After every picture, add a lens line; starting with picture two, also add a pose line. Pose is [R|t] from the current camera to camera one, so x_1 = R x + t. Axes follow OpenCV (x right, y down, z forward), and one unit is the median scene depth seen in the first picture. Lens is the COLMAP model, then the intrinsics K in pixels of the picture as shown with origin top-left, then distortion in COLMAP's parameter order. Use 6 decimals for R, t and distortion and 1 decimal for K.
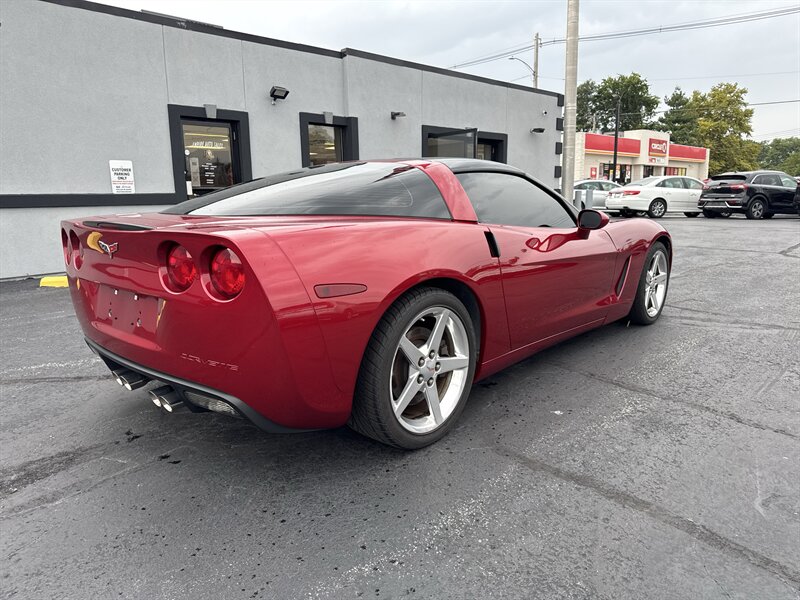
lens RADIAL K [[566.4, 0, 402.1], [0, 566.4, 302.3], [0, 0, 1]] dist [0.027717, -0.030145]
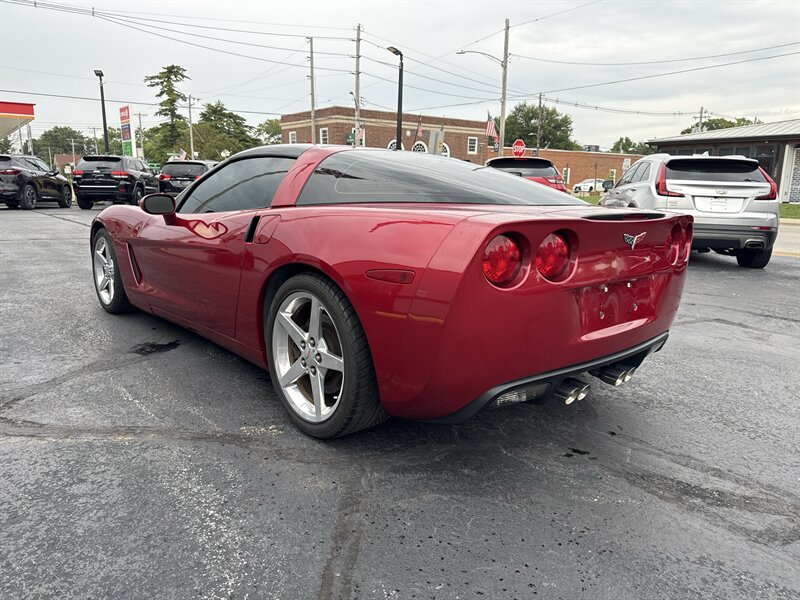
lens RADIAL K [[566.4, 0, 398.9], [0, 566.4, 307.9], [0, 0, 1]] dist [0.027717, -0.030145]
pose [[0.113414, -0.195618, 0.974100, -0.429720], [0.168657, 0.969987, 0.175156, -0.061727], [-0.979128, 0.144423, 0.143002, 0.356778]]
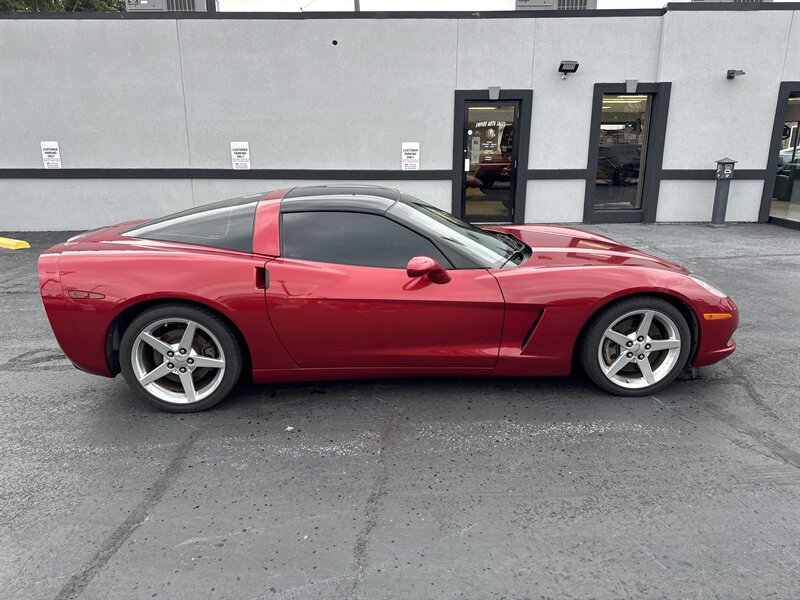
lens RADIAL K [[566.4, 0, 399.8], [0, 566.4, 304.9], [0, 0, 1]] dist [0.027717, -0.030145]
pose [[0.700982, 0.206831, -0.682529, 0.406742], [-0.140540, 0.978318, 0.152127, -0.091933], [0.699195, -0.010715, 0.714851, 0.111856]]
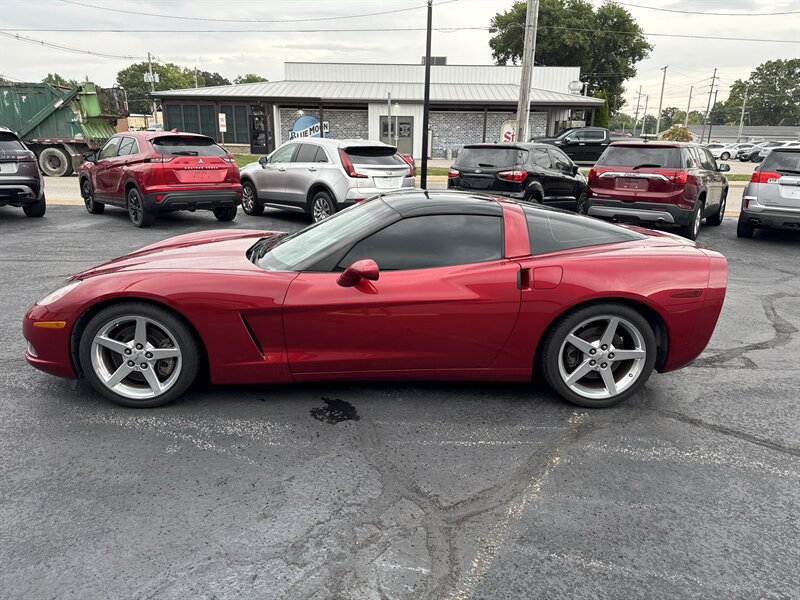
lens RADIAL K [[566.4, 0, 401.2], [0, 566.4, 302.1], [0, 0, 1]] dist [0.027717, -0.030145]
pose [[-0.705149, -0.197475, 0.681005, -0.337699], [0.124945, 0.910801, 0.393484, -0.223488], [-0.697964, 0.362553, -0.617577, 0.807885]]
